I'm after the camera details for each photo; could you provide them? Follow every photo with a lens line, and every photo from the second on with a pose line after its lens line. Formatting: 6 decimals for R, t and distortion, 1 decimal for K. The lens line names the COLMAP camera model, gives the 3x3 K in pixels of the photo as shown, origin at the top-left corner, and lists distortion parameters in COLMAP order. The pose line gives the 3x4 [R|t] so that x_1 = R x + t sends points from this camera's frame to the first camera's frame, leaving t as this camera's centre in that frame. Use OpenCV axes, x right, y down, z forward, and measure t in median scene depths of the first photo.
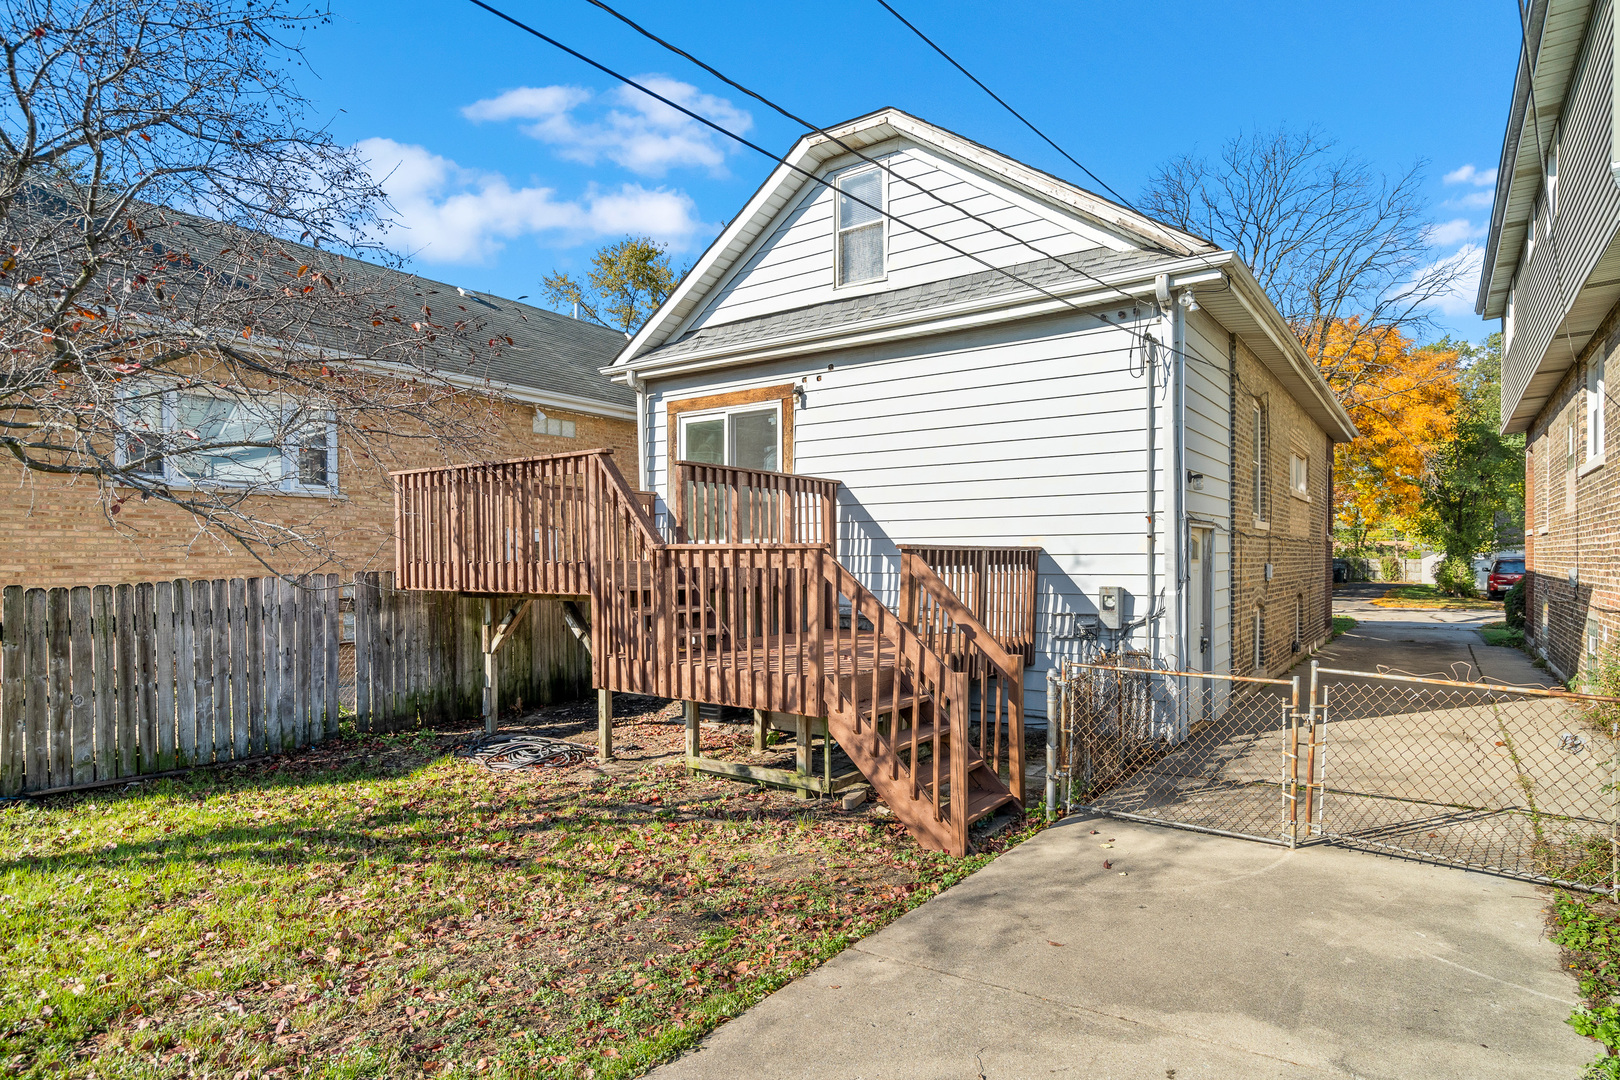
lens RADIAL K [[886.7, 0, 812.3], [0, 886.7, 554.7], [0, 0, 1]] dist [-0.000704, -0.000054]
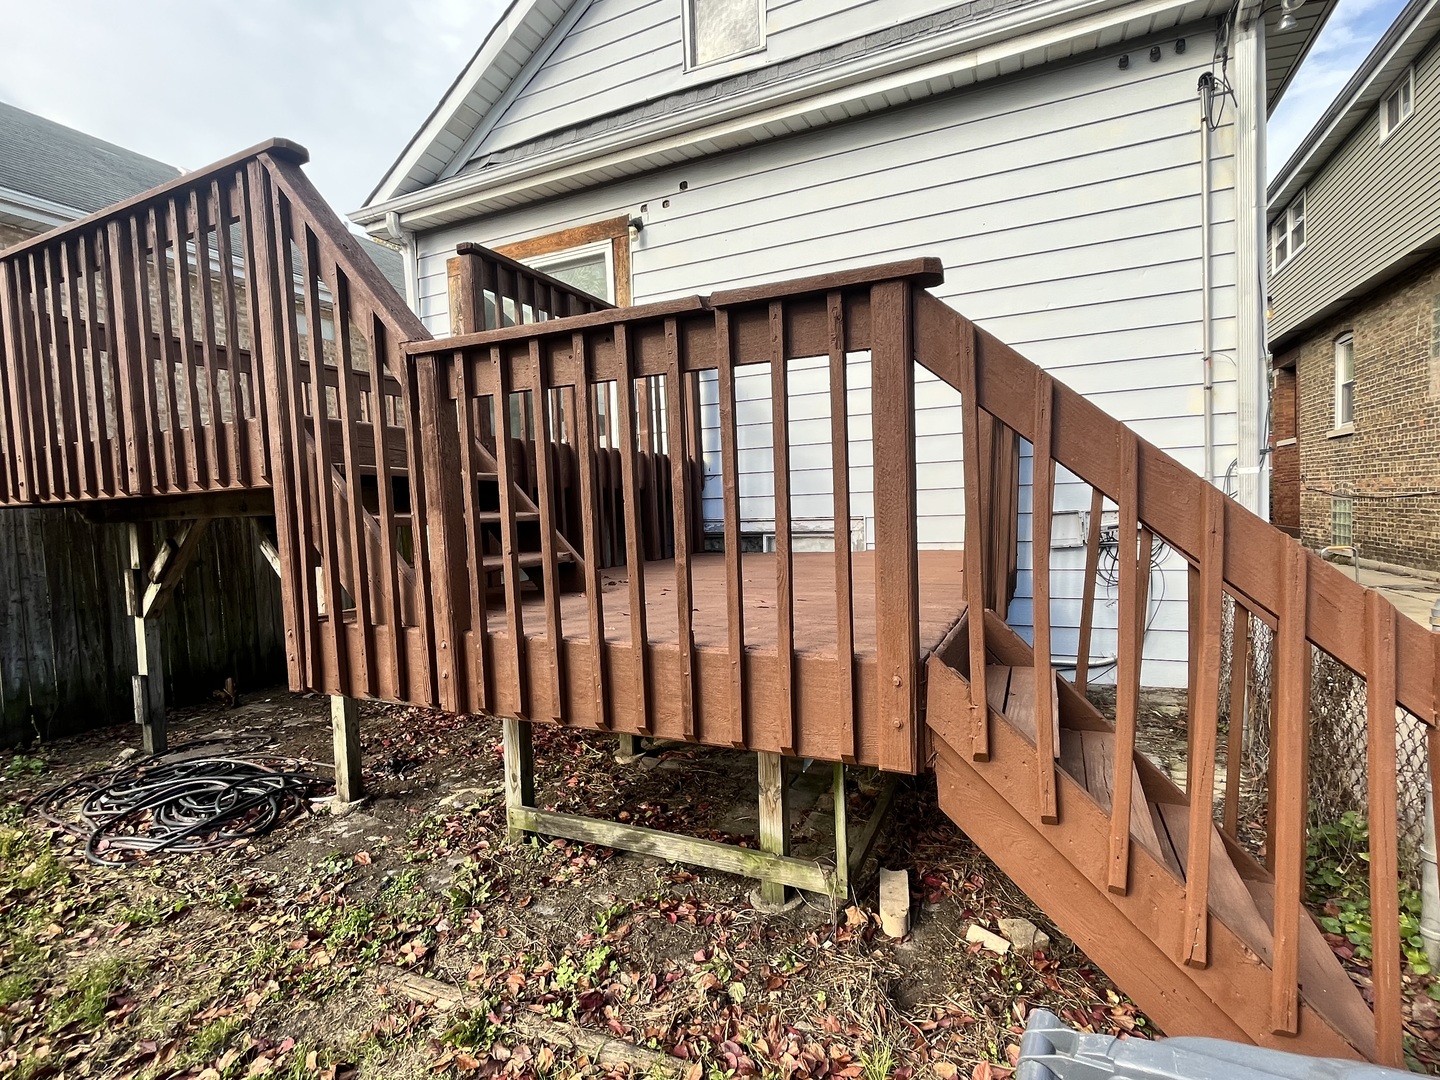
lens RADIAL K [[707.4, 0, 708.4], [0, 707.4, 534.9], [0, 0, 1]] dist [0.000895, 0.000012]
pose [[0.984491, -0.038345, 0.171193, -0.084064], [0.031419, 0.998582, 0.042985, 0.055381], [-0.172599, -0.036940, 0.984299, 0.539157]]
